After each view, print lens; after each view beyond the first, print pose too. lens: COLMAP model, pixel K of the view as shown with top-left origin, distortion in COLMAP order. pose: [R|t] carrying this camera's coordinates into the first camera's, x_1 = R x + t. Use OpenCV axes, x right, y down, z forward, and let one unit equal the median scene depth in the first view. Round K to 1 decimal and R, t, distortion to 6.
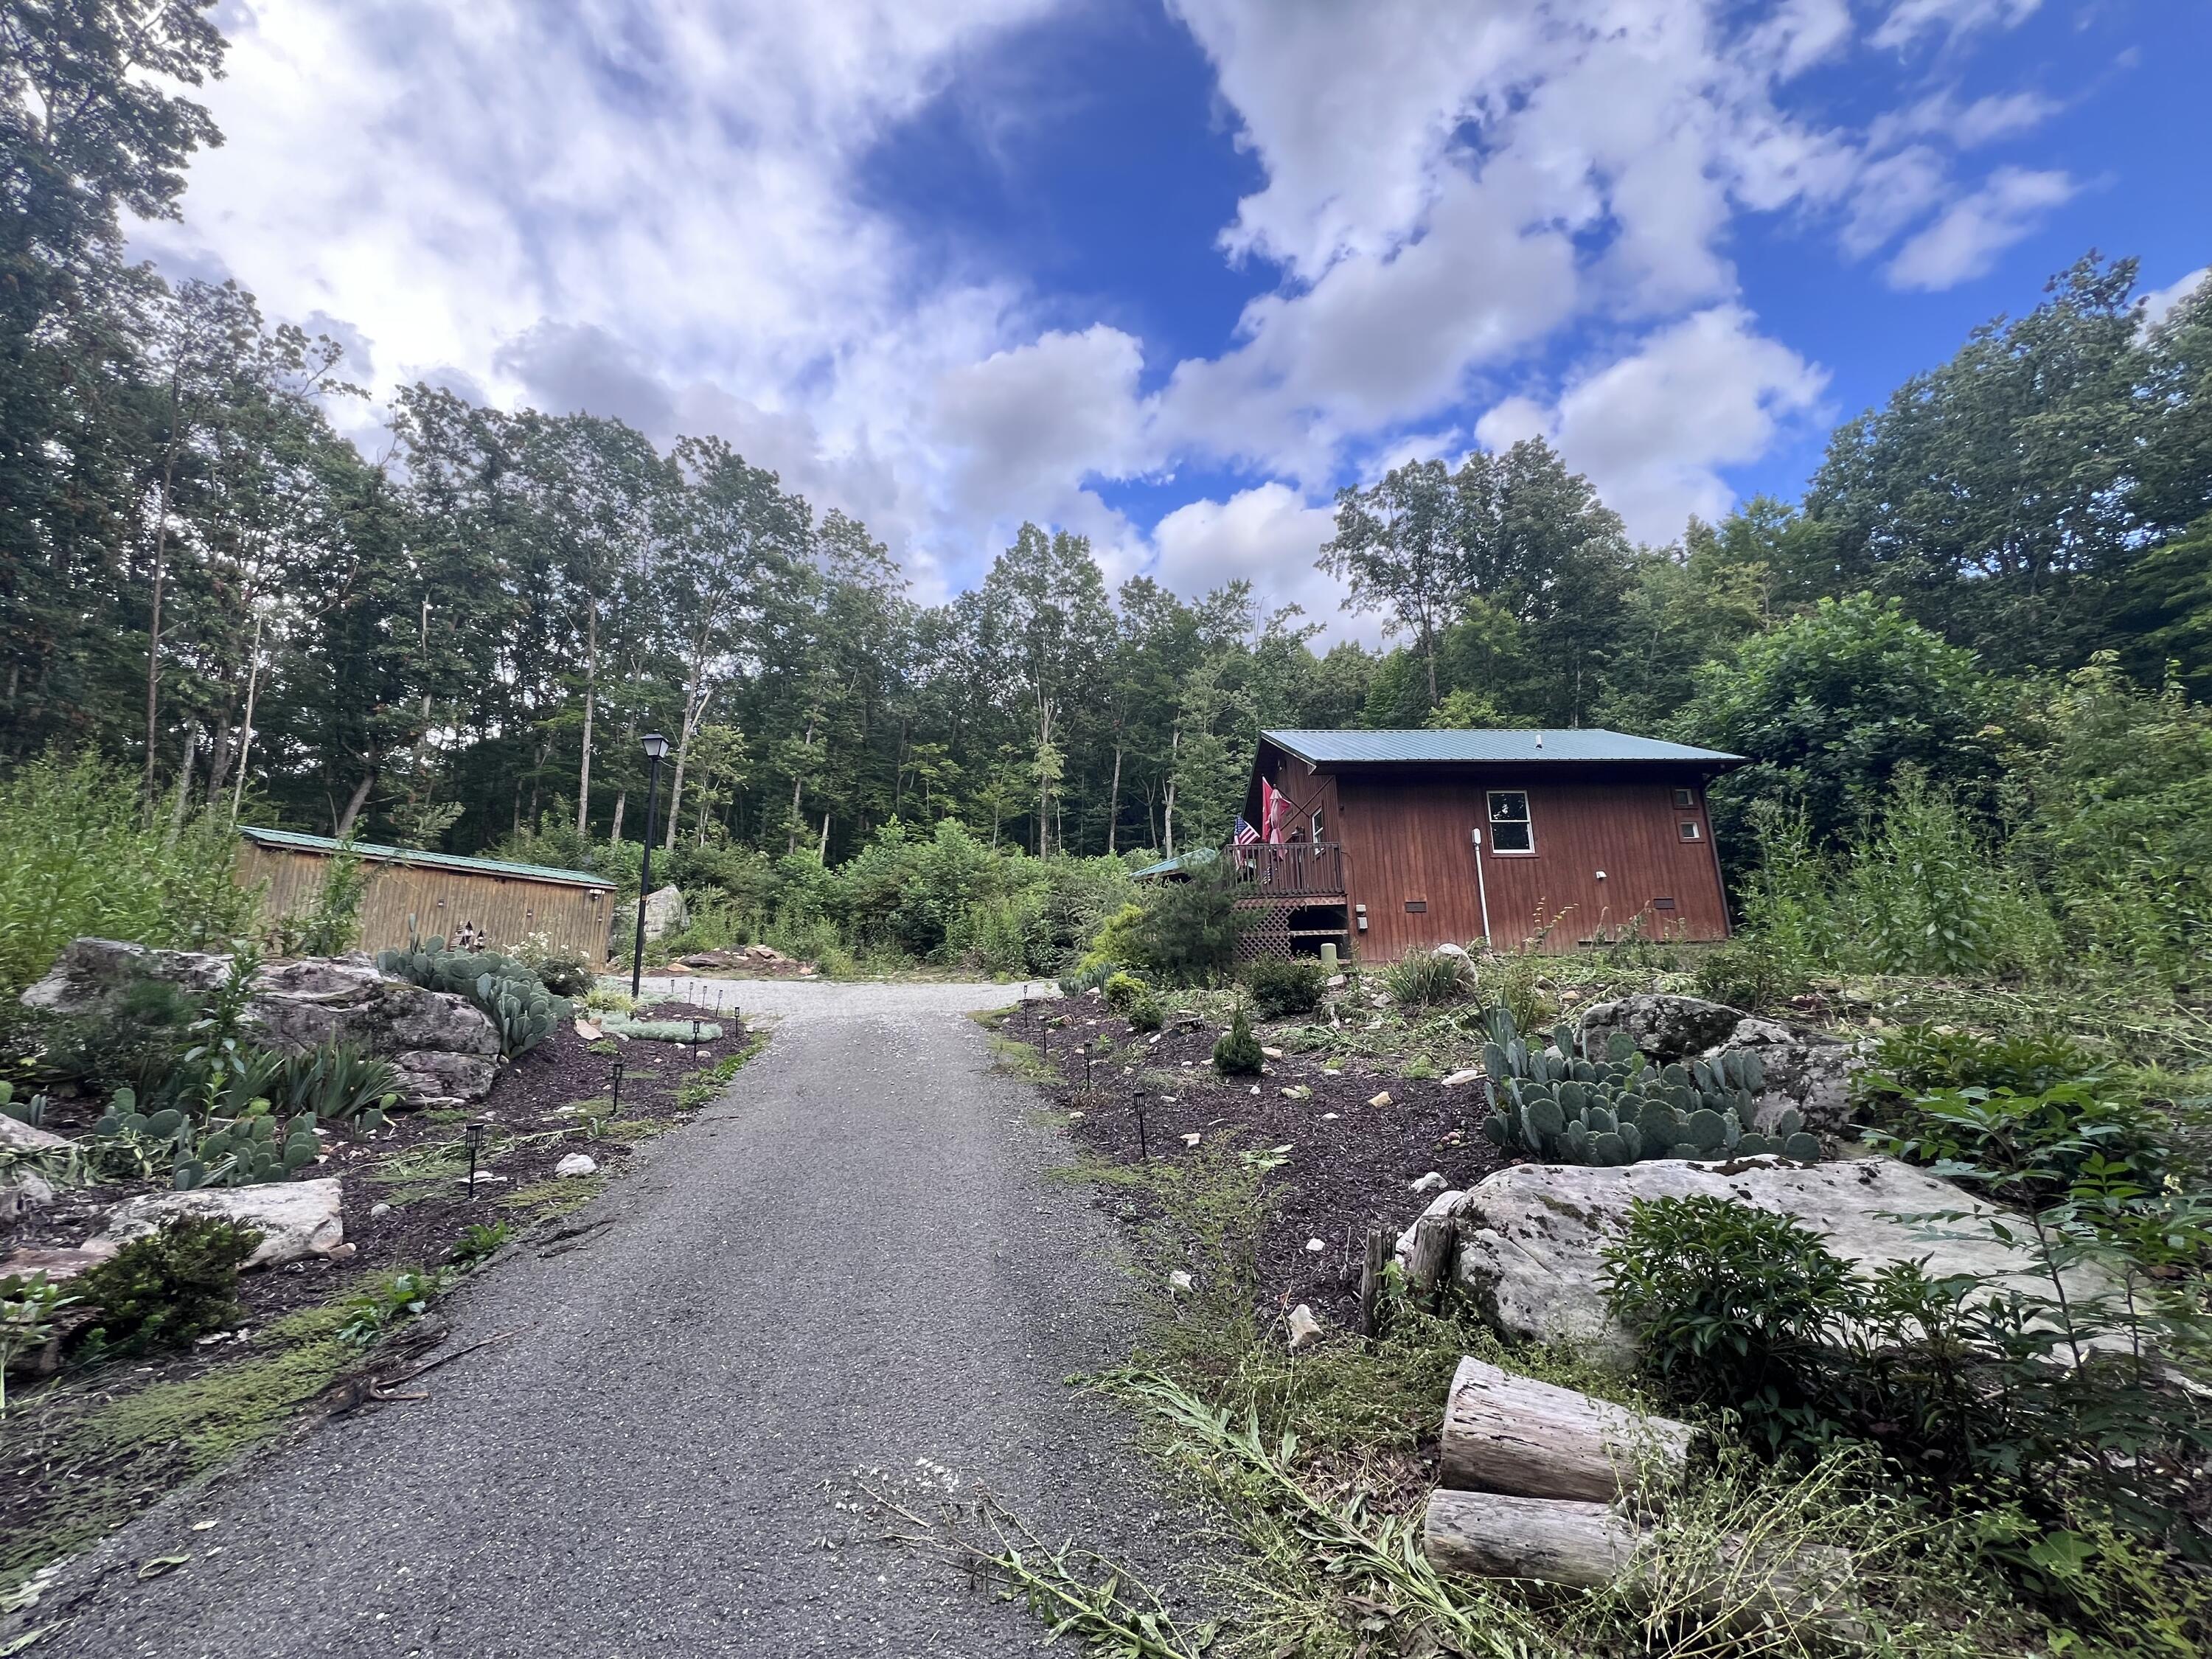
lens RADIAL K [[877.5, 0, 1110.6], [0, 877.5, 826.2], [0, 0, 1]] dist [-0.001196, 0.000460]
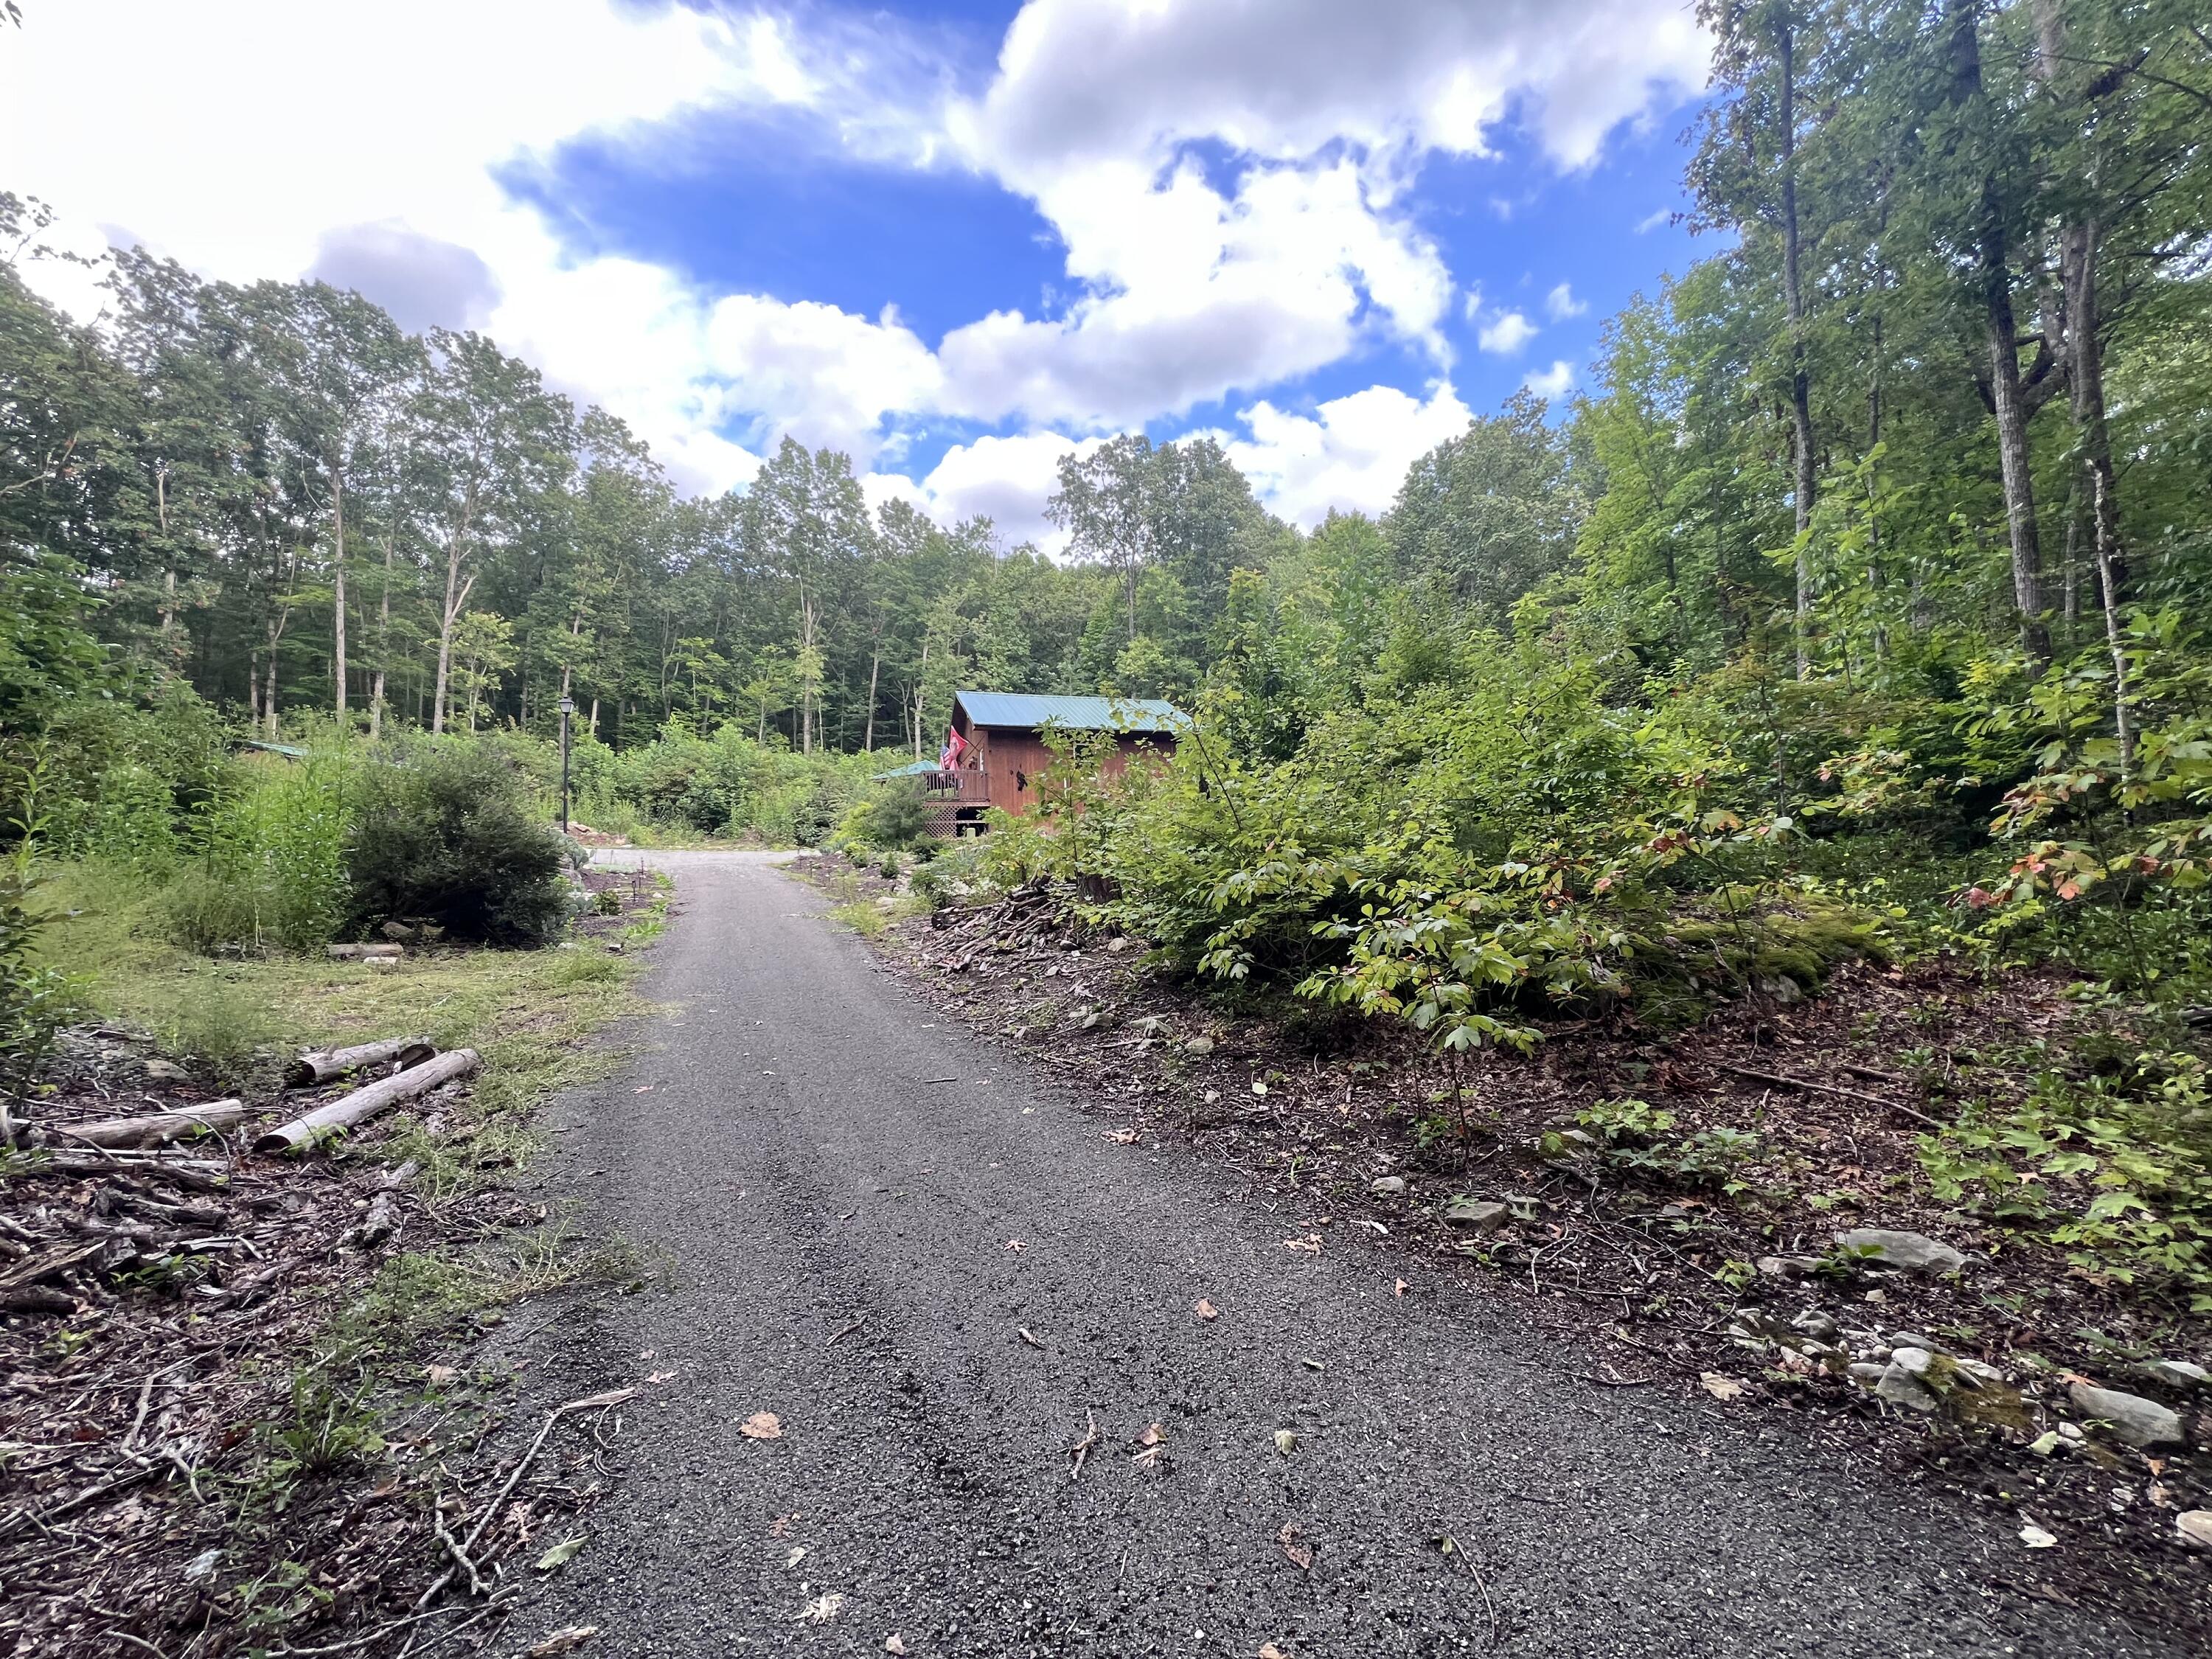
lens RADIAL K [[877.5, 0, 1102.2], [0, 877.5, 837.1], [0, 0, 1]] dist [-0.001196, 0.000460]
pose [[0.968423, 0.010748, 0.249082, 0.014996], [-0.047636, 0.988641, 0.142550, -0.034670], [-0.244720, -0.149914, 0.957934, -0.234797]]
